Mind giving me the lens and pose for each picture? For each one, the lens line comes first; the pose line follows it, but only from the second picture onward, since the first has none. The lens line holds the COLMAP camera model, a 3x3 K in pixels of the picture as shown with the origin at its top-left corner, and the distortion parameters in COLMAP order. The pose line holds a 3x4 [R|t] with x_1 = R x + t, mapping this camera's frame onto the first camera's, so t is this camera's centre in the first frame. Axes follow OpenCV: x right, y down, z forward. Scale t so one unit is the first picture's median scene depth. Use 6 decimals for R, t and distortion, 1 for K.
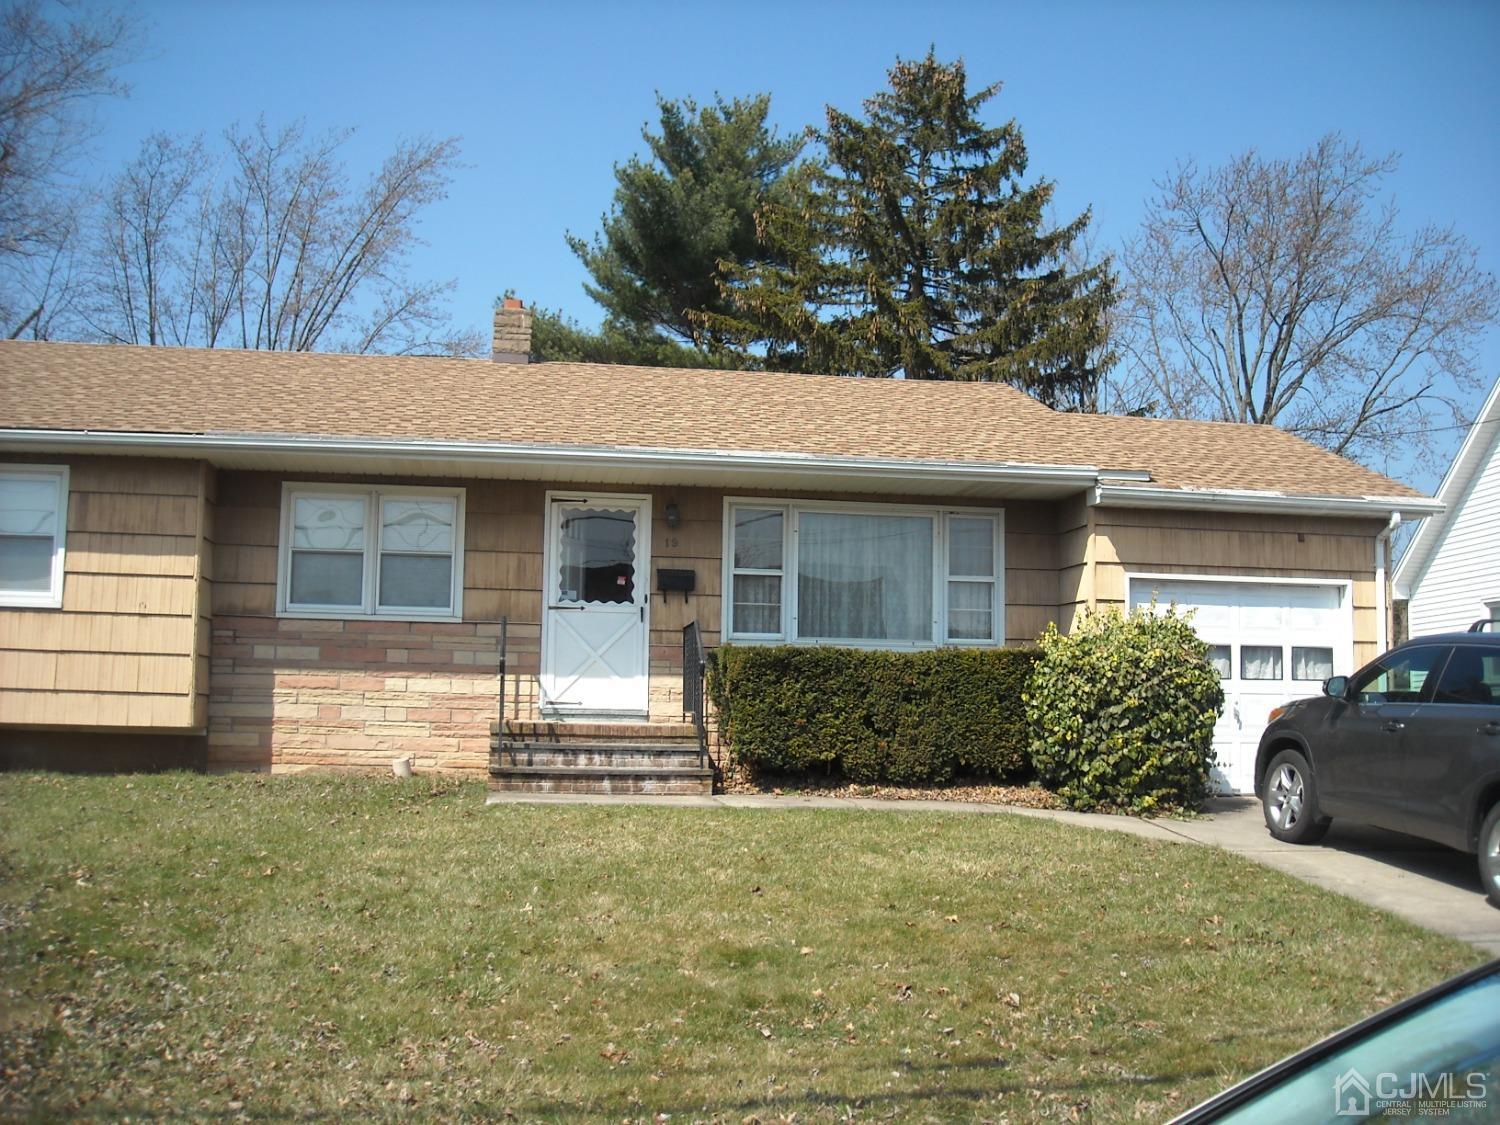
lens RADIAL K [[1498.1, 0, 778.1], [0, 1498.1, 571.5], [0, 0, 1]] dist [-0.196651, 0.118058]
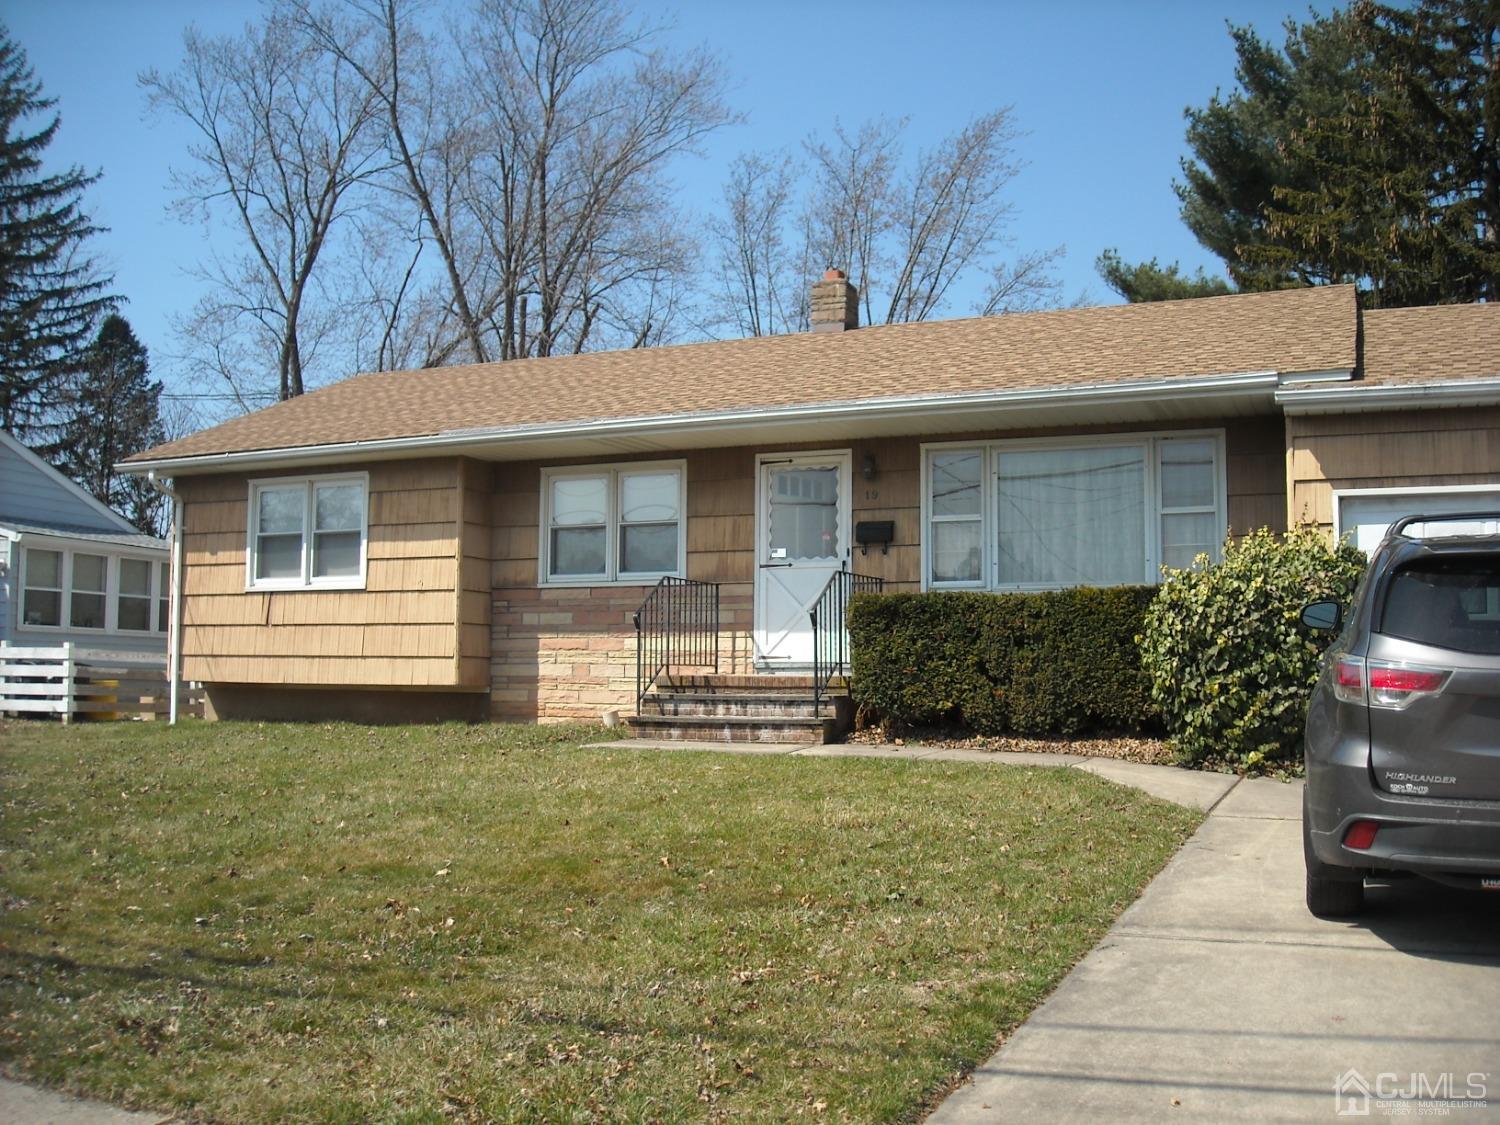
lens RADIAL K [[1498.1, 0, 778.1], [0, 1498.1, 571.5], [0, 0, 1]] dist [-0.196651, 0.118058]
pose [[0.839610, -0.049676, -0.540914, 0.440529], [0.060310, 0.998178, 0.001944, 0.027714], [0.539832, -0.034255, 0.841076, 0.130781]]
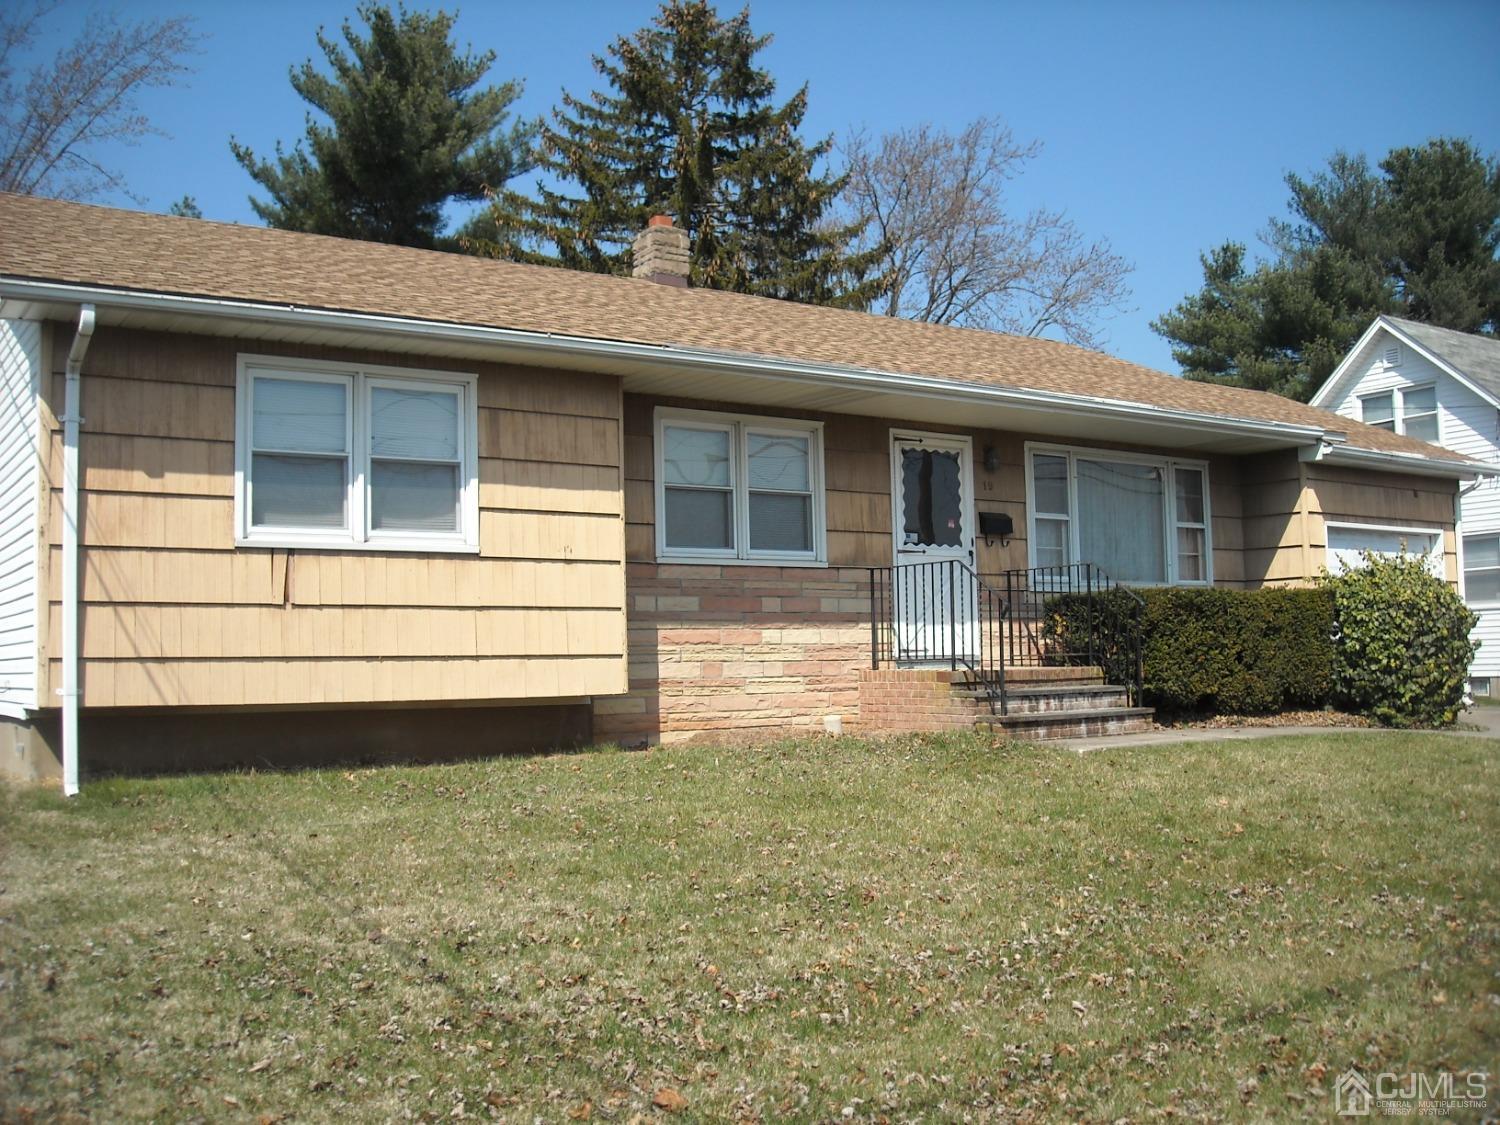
lens RADIAL K [[1498.1, 0, 778.1], [0, 1498.1, 571.5], [0, 0, 1]] dist [-0.196651, 0.118058]
pose [[0.905393, -0.005777, 0.424536, -0.655730], [-0.009196, 0.999406, 0.033211, 0.006296], [-0.424476, -0.033973, 0.904802, 0.172130]]
